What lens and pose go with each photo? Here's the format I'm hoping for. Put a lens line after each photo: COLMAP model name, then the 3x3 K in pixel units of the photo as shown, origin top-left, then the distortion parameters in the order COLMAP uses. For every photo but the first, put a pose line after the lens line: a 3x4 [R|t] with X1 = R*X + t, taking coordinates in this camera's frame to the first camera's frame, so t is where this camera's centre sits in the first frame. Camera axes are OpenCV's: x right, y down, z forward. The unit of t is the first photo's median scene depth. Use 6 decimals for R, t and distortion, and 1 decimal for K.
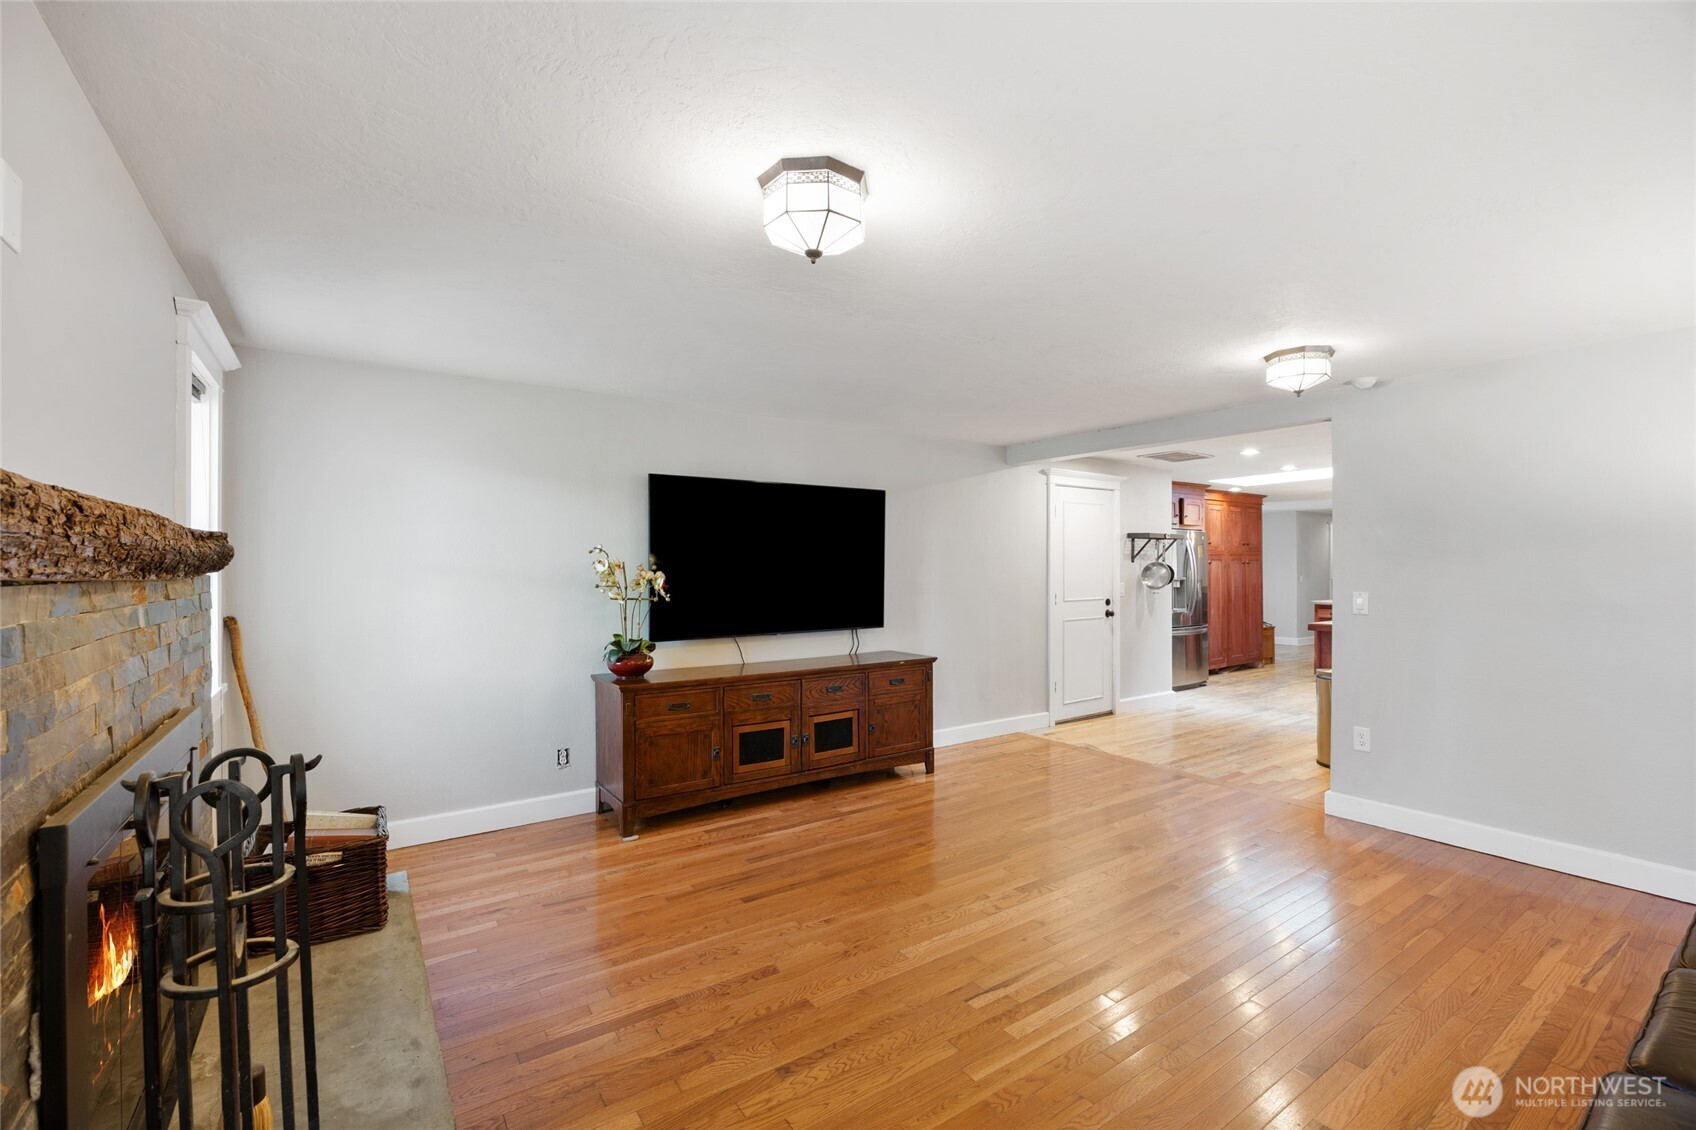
lens RADIAL K [[723.9, 0, 839.5], [0, 723.9, 570.0], [0, 0, 1]] dist [-0.018897, 0.001049]
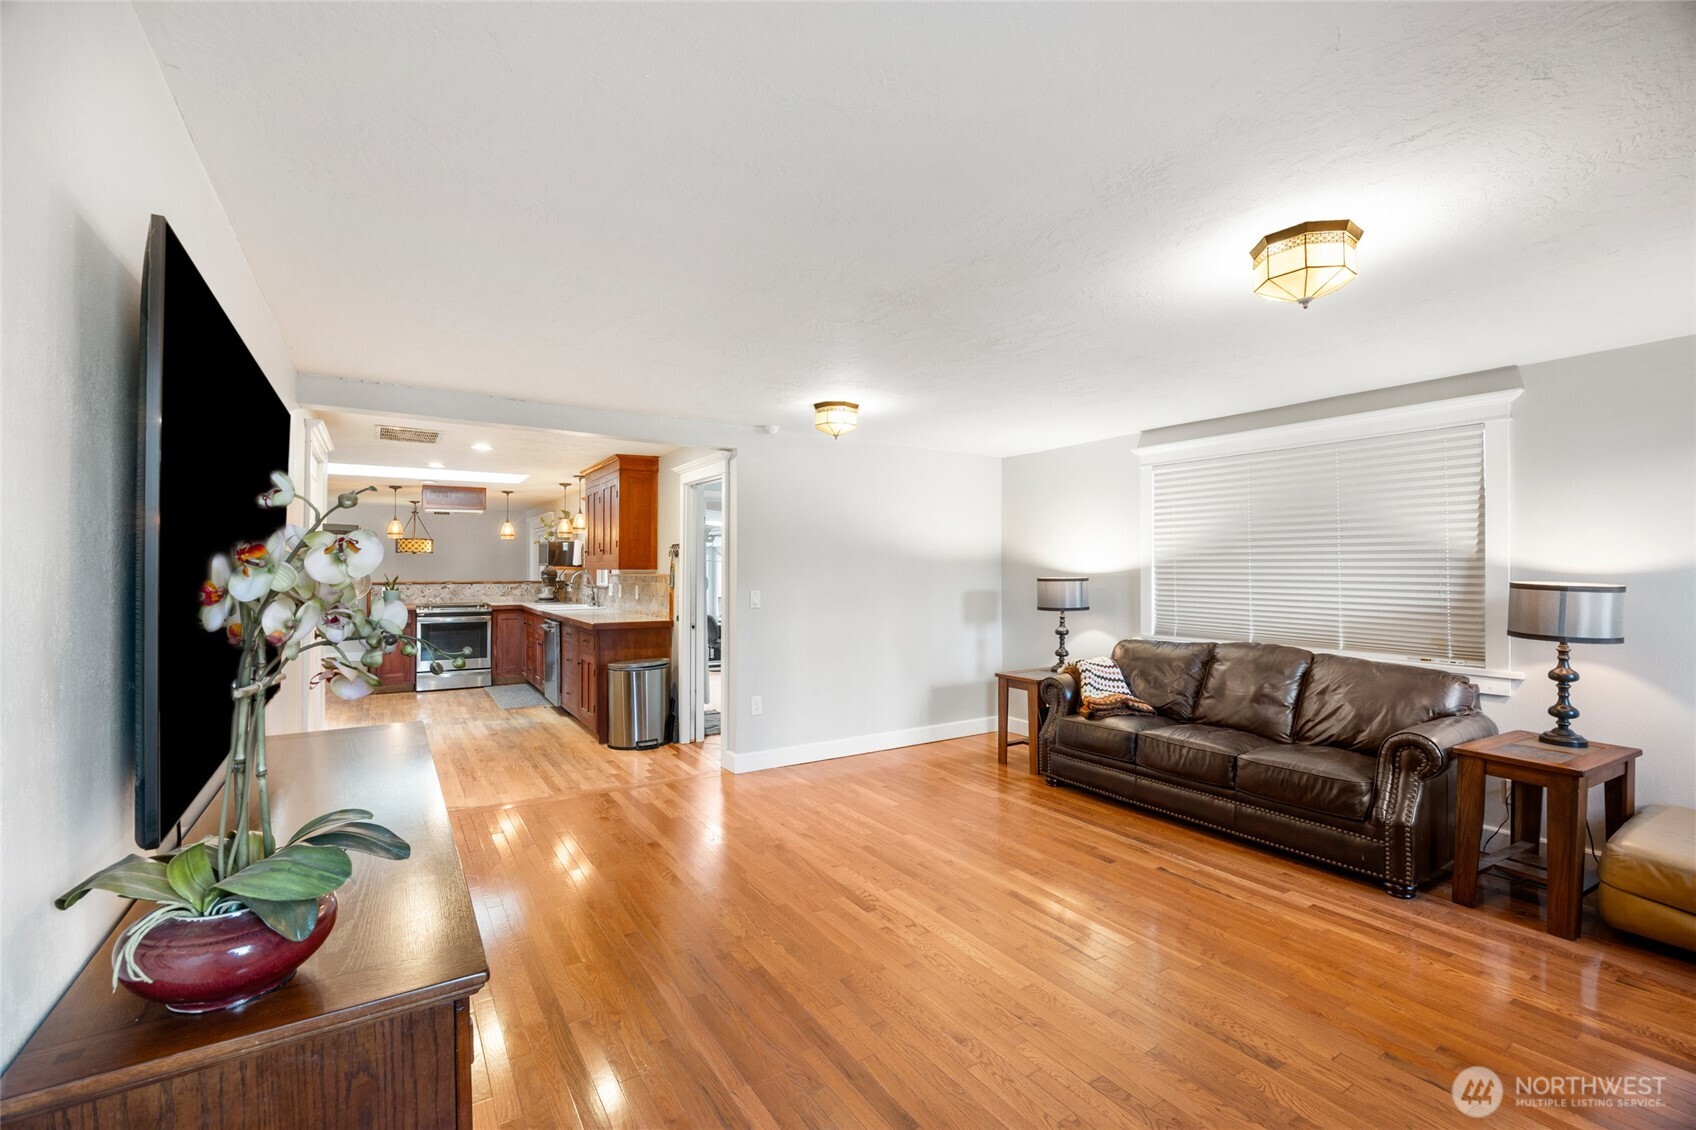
lens RADIAL K [[723.9, 0, 854.2], [0, 723.9, 576.3], [0, 0, 1]] dist [-0.018897, 0.001049]
pose [[0.011452, -0.004451, 0.999925, -0.261065], [0.001284, 0.999989, 0.004437, -0.000360], [-0.999934, 0.001233, 0.011457, 0.376766]]
